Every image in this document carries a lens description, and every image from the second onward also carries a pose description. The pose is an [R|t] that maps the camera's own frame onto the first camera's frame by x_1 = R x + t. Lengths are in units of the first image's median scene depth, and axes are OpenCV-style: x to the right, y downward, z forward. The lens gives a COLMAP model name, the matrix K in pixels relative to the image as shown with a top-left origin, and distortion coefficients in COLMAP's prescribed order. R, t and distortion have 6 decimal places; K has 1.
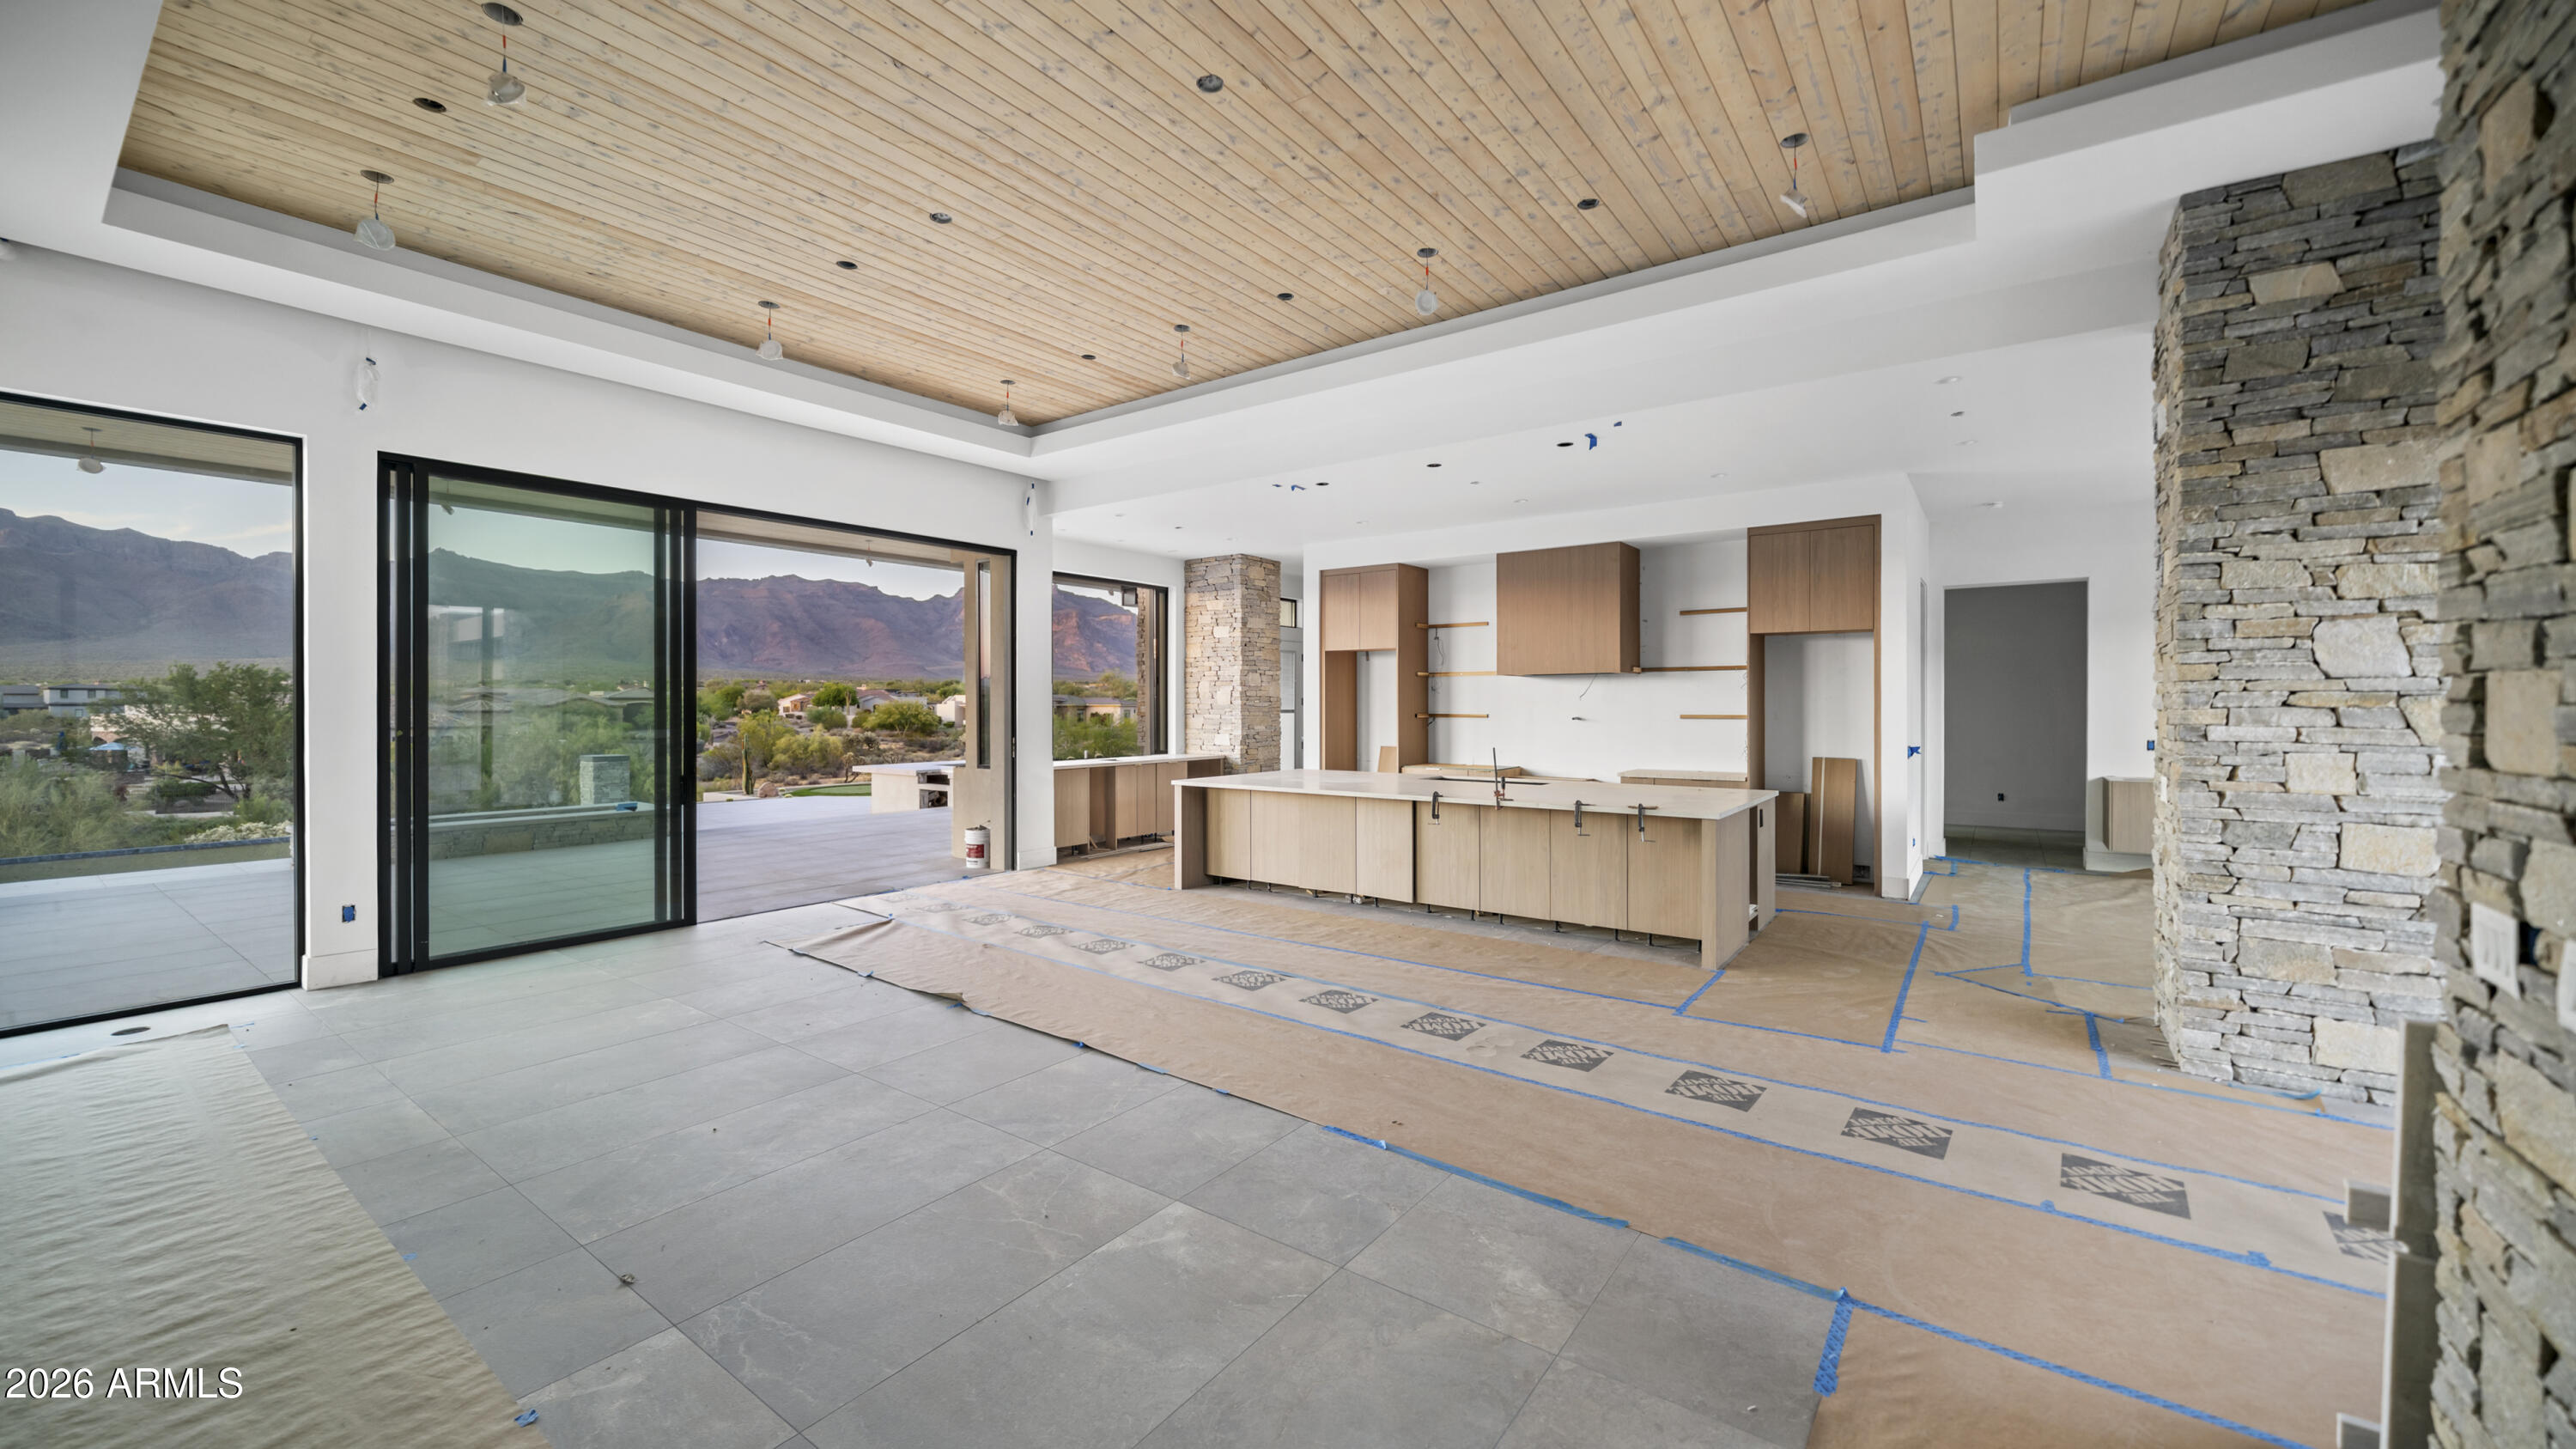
lens RADIAL K [[992.8, 0, 1251.4], [0, 992.8, 698.6], [0, 0, 1]] dist [-0.001032, -0.000267]
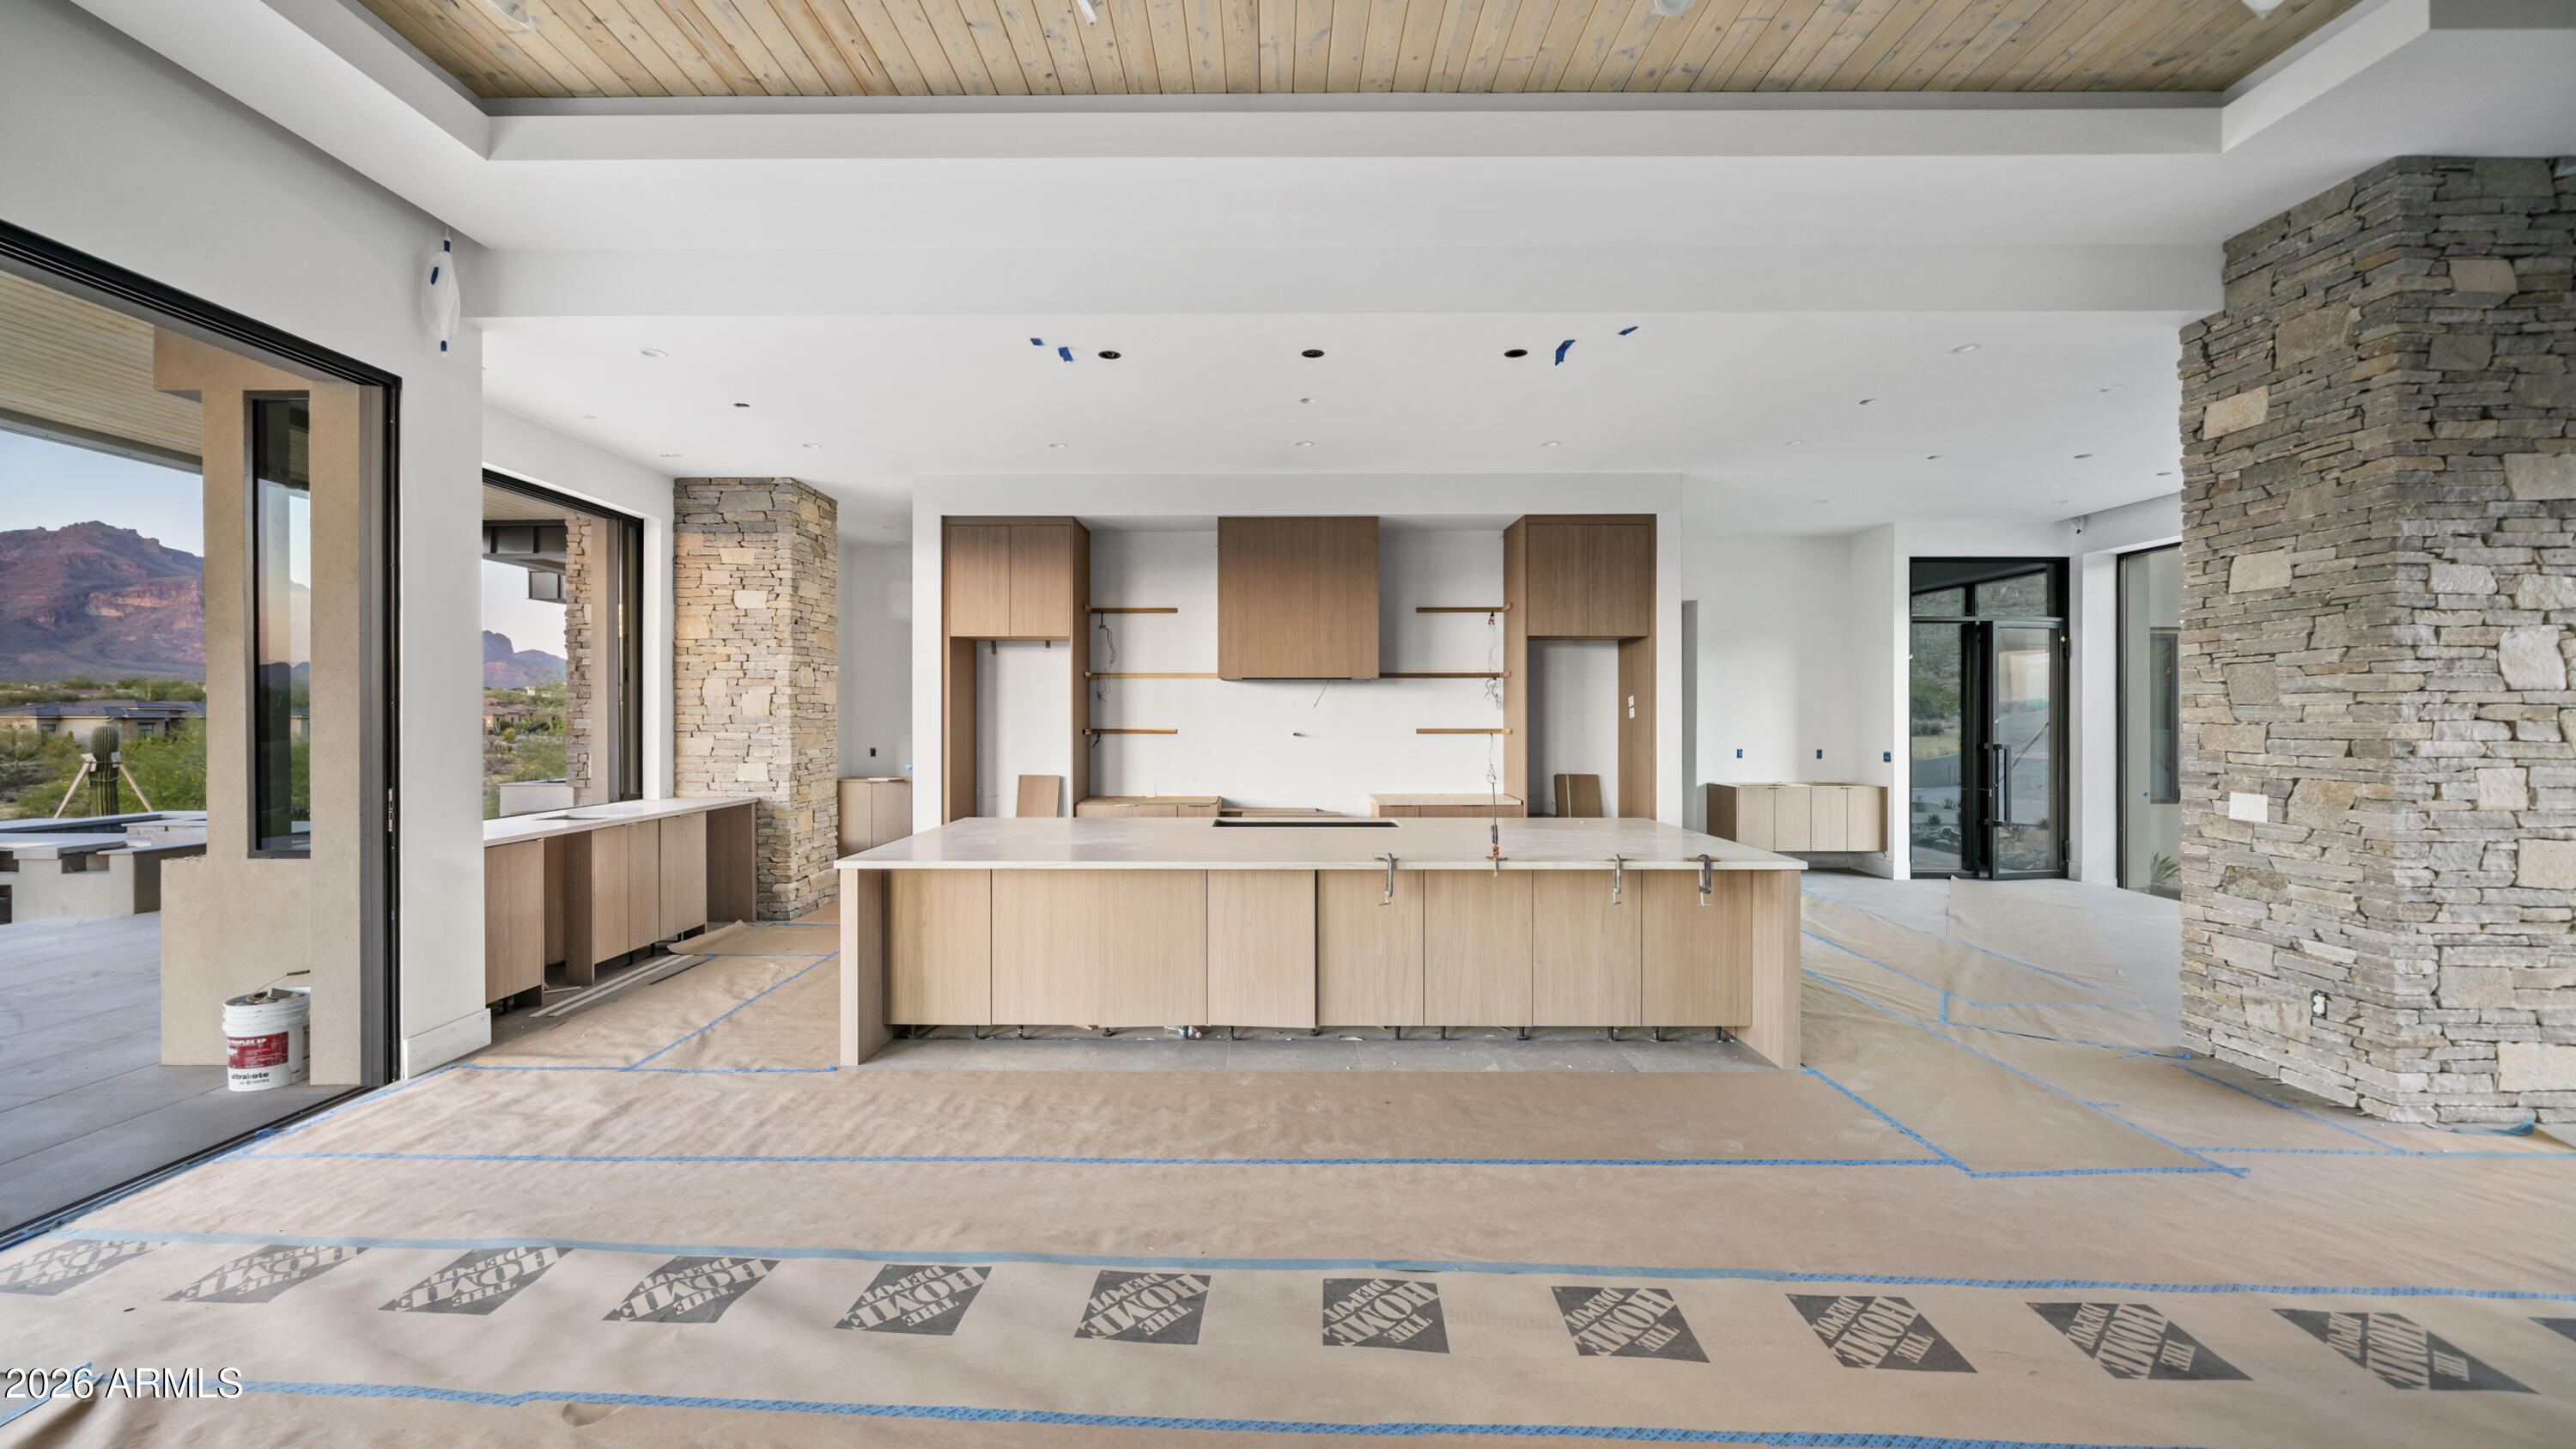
lens RADIAL K [[992.8, 0, 1256.4], [0, 992.8, 716.1], [0, 0, 1]] dist [-0.001032, -0.000267]
pose [[0.799239, 0.001290, 0.601012, -0.251262], [-0.004662, 0.999981, 0.004054, 0.003328], [-0.600996, -0.006042, 0.799230, 0.514209]]
